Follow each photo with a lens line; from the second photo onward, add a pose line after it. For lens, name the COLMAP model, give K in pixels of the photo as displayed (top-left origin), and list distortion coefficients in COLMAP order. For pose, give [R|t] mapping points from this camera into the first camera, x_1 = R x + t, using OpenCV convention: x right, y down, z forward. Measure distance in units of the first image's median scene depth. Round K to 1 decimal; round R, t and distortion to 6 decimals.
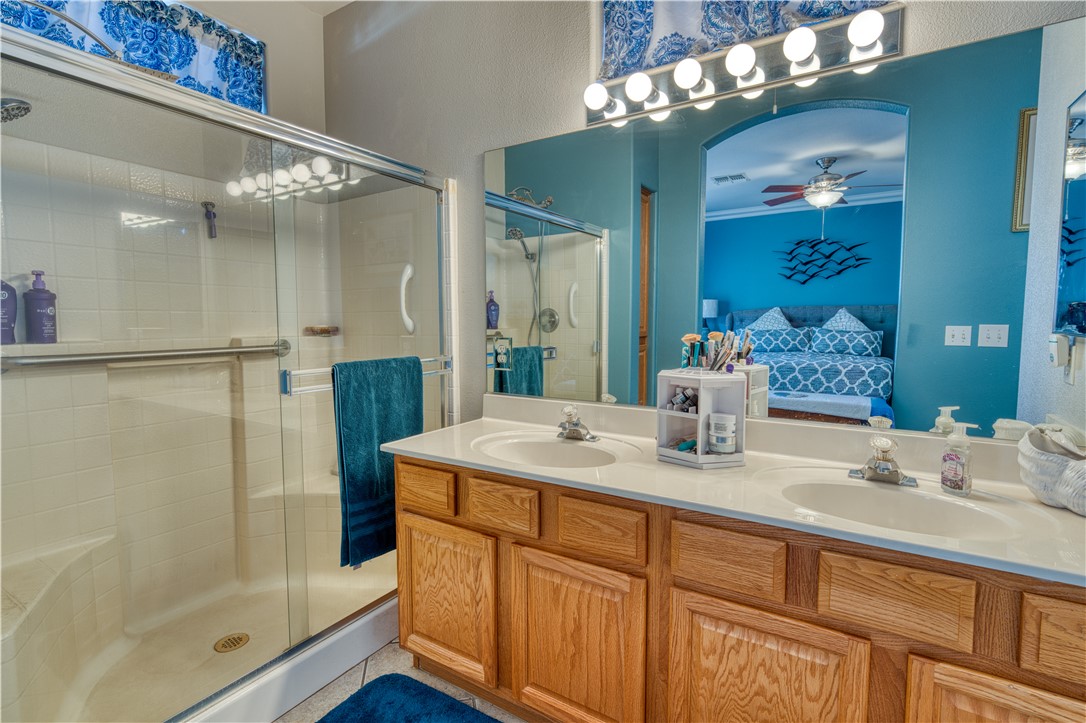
lens RADIAL K [[508.6, 0, 543.0], [0, 508.6, 361.5], [0, 0, 1]] dist [-0.003286, 0.000839]
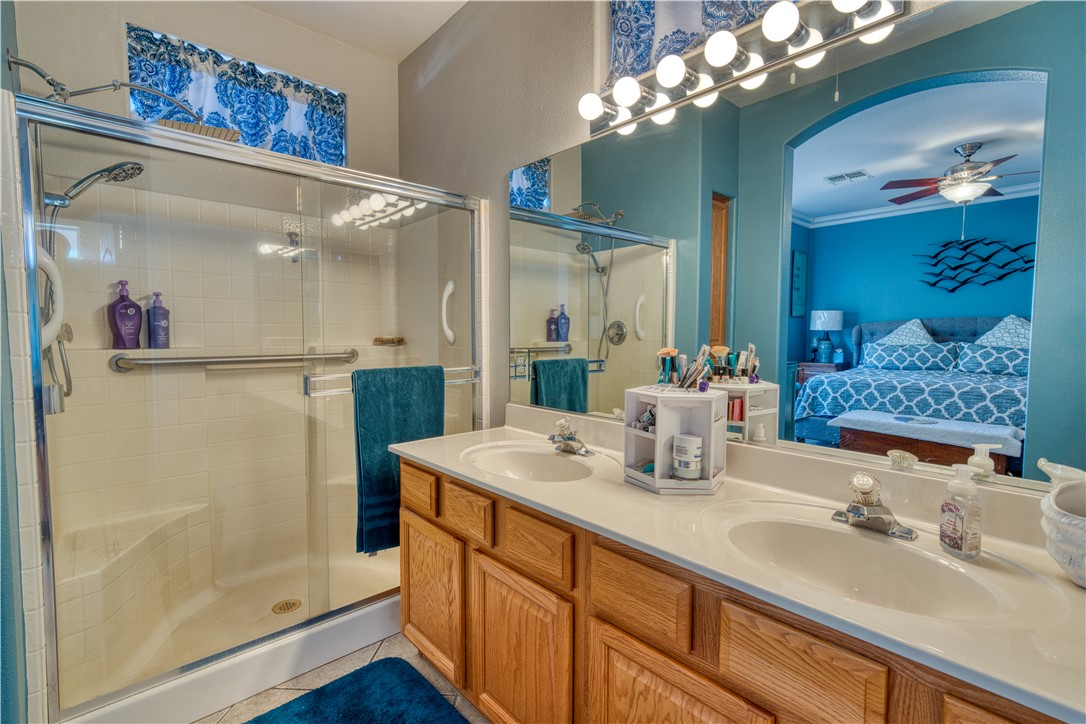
lens RADIAL K [[492.3, 0, 541.9], [0, 492.3, 364.4], [0, 0, 1]] dist [-0.001250, -0.000116]
pose [[0.963049, 0.022013, -0.268426, 0.265035], [-0.026343, 0.999574, -0.012541, -0.005678], [0.268035, 0.019149, 0.963219, 0.058387]]
